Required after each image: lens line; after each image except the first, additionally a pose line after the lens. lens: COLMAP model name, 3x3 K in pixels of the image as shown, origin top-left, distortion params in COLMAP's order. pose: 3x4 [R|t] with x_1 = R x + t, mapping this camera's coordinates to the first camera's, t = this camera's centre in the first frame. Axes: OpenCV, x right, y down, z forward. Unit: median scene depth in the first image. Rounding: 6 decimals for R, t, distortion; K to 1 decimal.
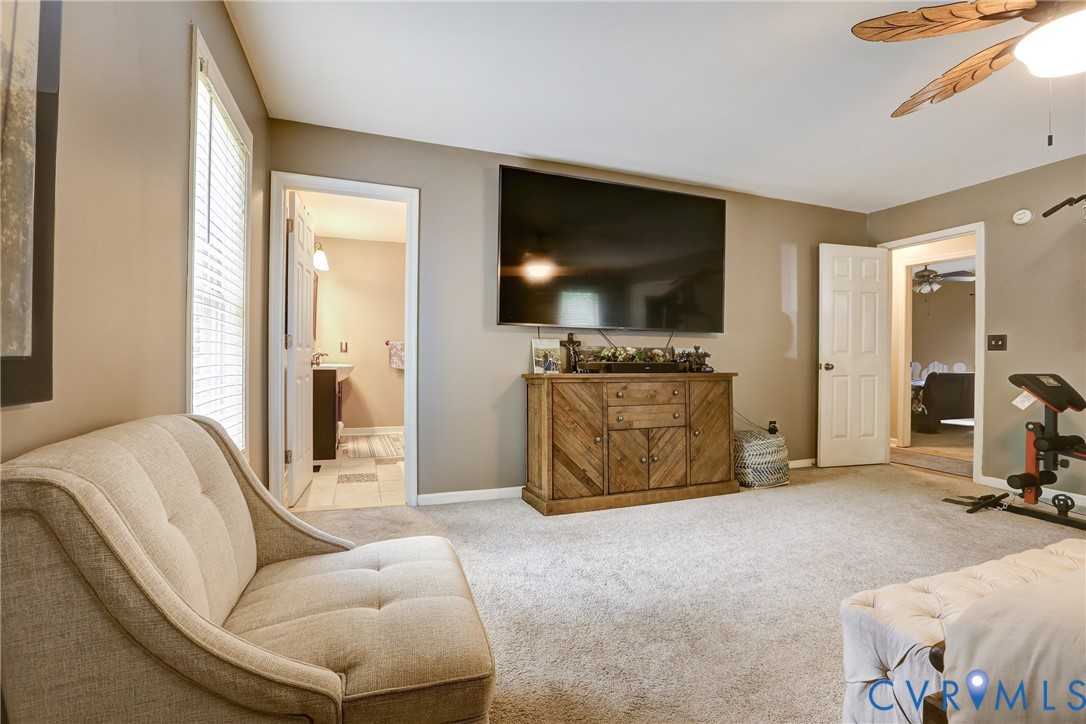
lens RADIAL K [[500.2, 0, 556.4], [0, 500.2, 357.7], [0, 0, 1]] dist [-0.061957, 0.022278]
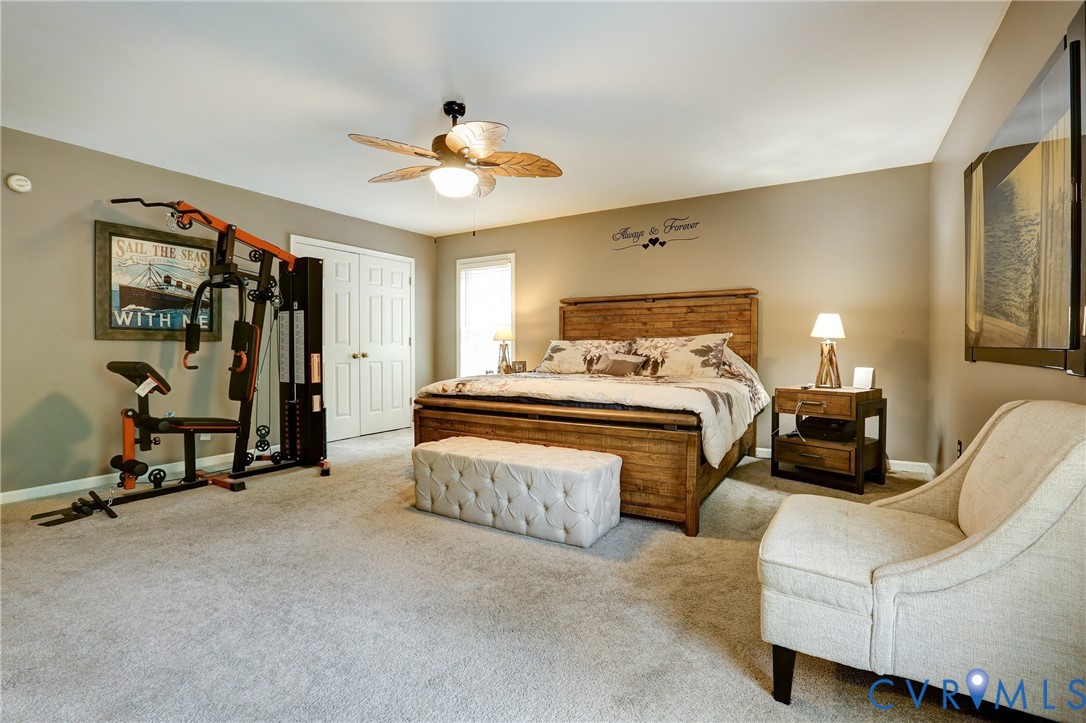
lens RADIAL K [[500.2, 0, 556.4], [0, 500.2, 357.2], [0, 0, 1]] dist [-0.061957, 0.022278]
pose [[-0.629077, -0.024908, 0.776944, -0.369707], [-0.004046, 0.999578, 0.028770, -0.006151], [-0.777332, 0.014955, -0.628913, 0.975761]]
